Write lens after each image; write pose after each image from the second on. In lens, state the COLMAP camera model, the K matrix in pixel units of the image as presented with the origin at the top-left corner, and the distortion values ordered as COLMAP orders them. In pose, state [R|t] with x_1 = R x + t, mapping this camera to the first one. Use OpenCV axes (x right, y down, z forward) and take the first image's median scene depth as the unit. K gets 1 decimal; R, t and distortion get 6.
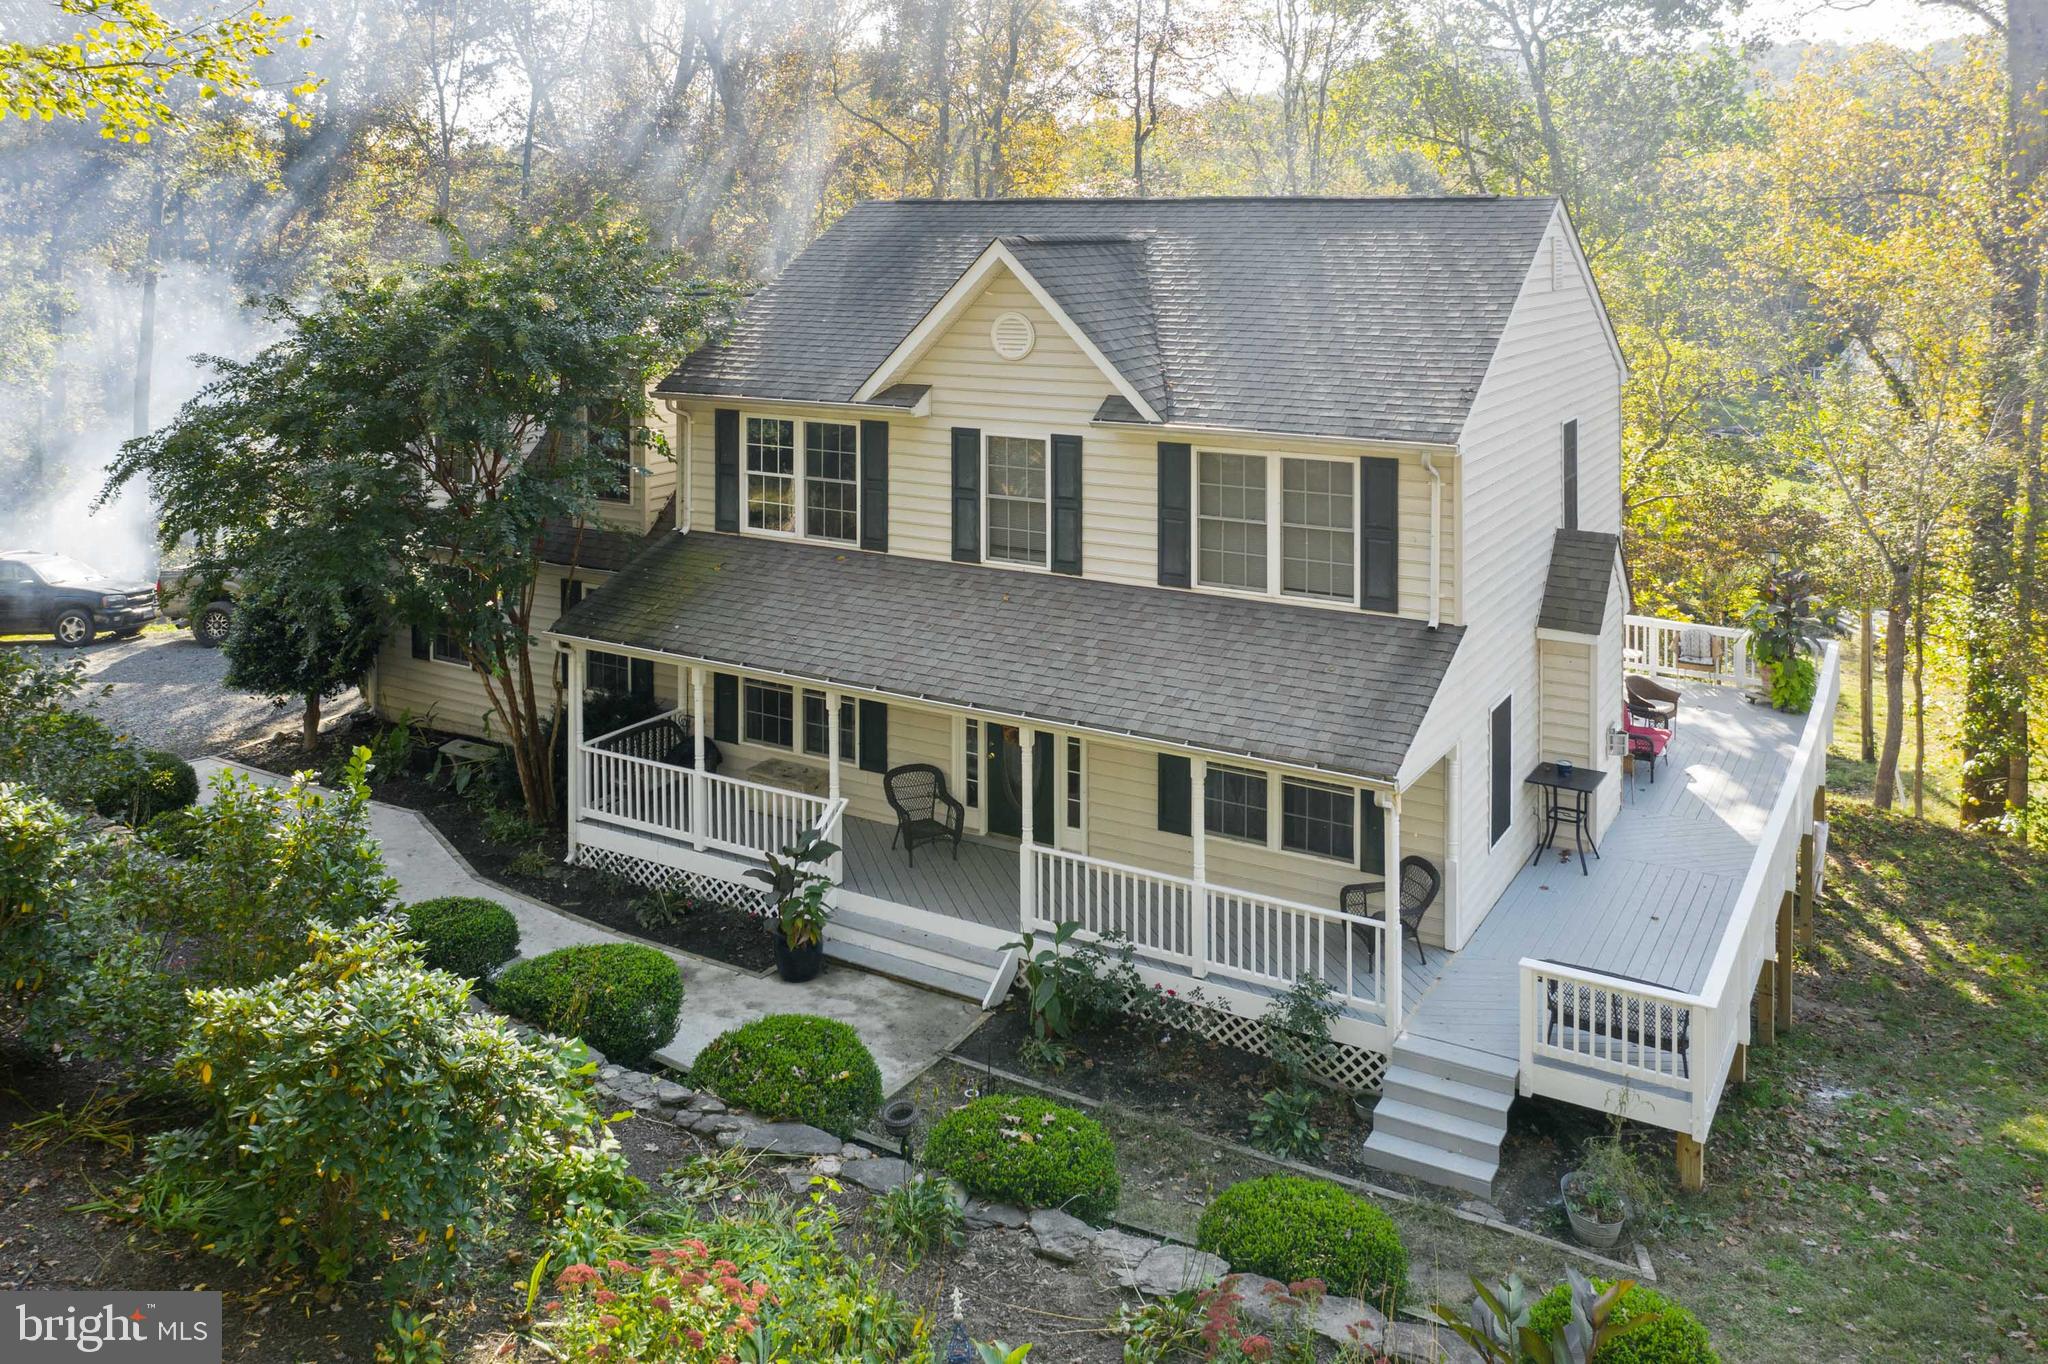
lens RADIAL K [[1676.1, 0, 1024.0], [0, 1676.1, 682.0], [0, 0, 1]] dist [-0.009125, -0.004149]
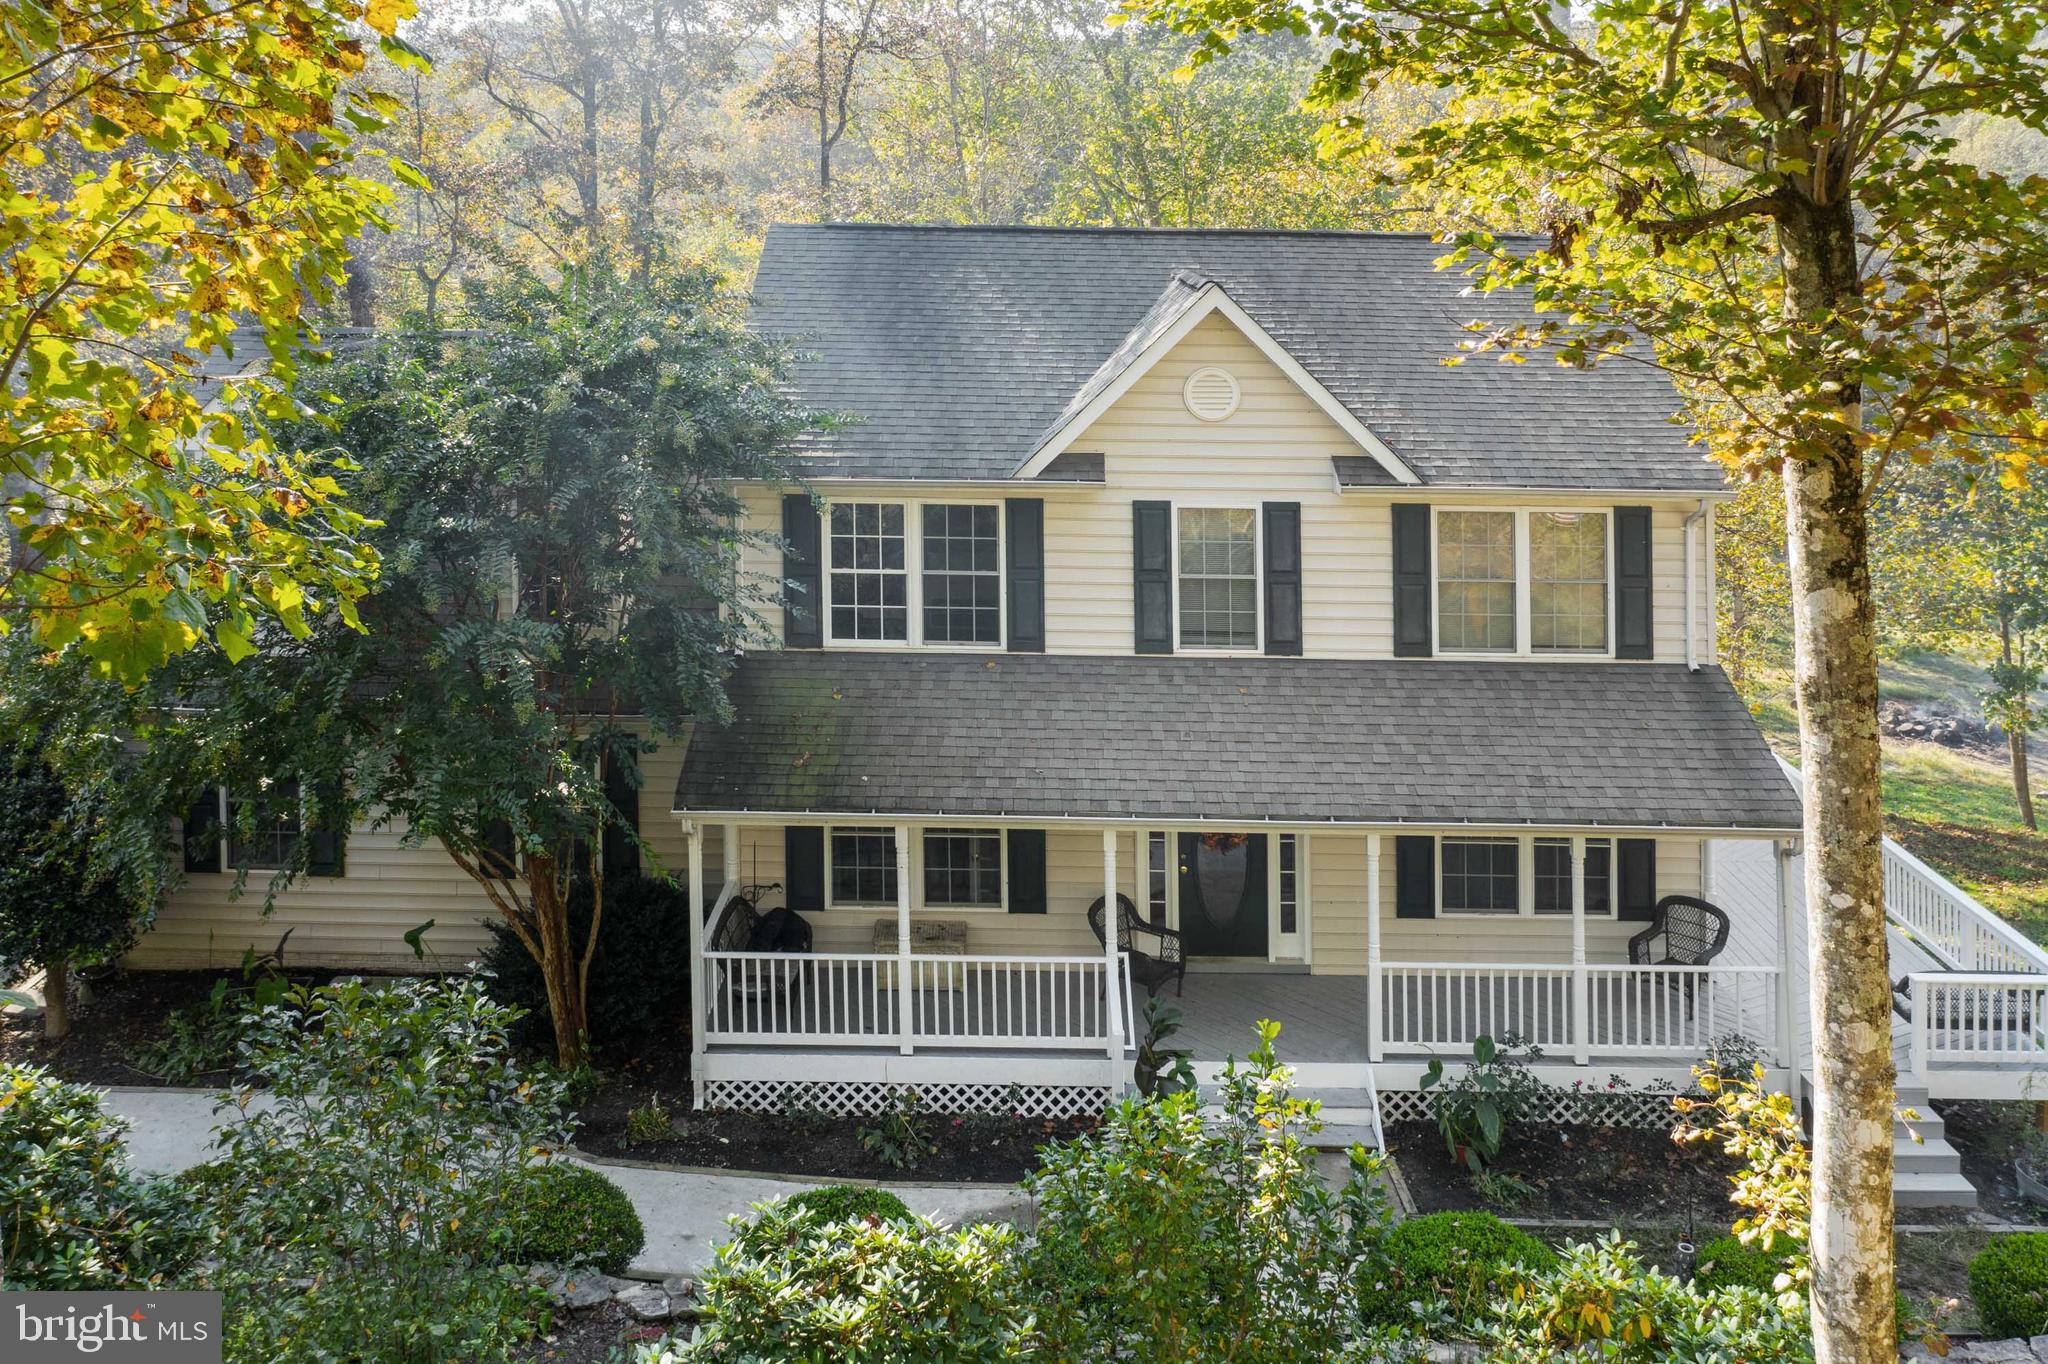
lens RADIAL K [[1613.5, 0, 1024.0], [0, 1613.5, 682.0], [0, 0, 1]] dist [-0.022112, 0.002413]
pose [[0.854532, -0.117817, 0.505860, -0.520983], [0.124059, 0.992042, 0.021481, -0.084216], [-0.504366, 0.044400, 0.862348, 0.317924]]
